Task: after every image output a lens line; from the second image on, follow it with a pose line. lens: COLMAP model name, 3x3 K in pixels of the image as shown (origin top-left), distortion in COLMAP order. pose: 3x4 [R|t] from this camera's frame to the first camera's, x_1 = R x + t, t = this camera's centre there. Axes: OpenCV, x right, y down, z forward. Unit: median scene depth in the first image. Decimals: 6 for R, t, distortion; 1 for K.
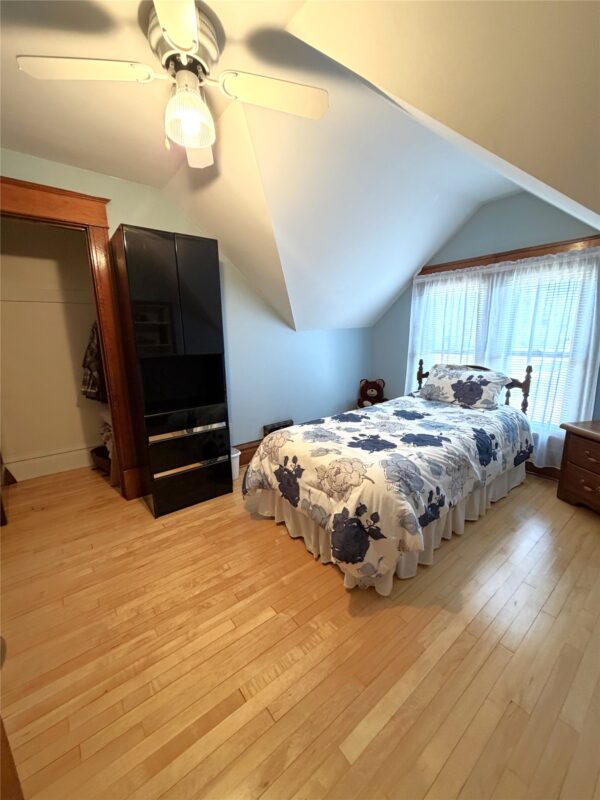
lens RADIAL K [[326.6, 0, 305.1], [0, 326.6, 403.3], [0, 0, 1]] dist [-0.003085, 0.000056]
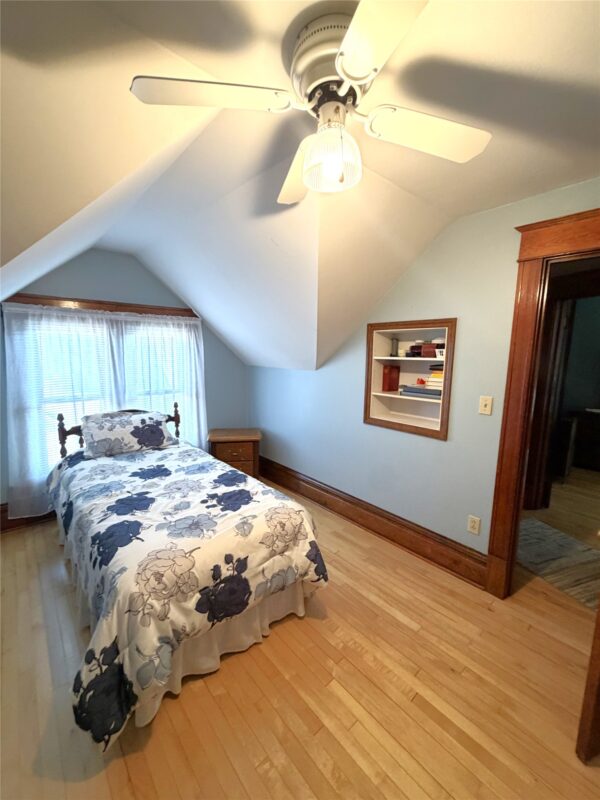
lens RADIAL K [[326.6, 0, 304.5], [0, 326.6, 397.9], [0, 0, 1]] dist [-0.003085, 0.000056]
pose [[-0.075335, -0.126153, 0.989146, -0.715178], [0.198436, 0.970228, 0.138853, -0.256026], [-0.977214, 0.206743, -0.048058, 0.717103]]
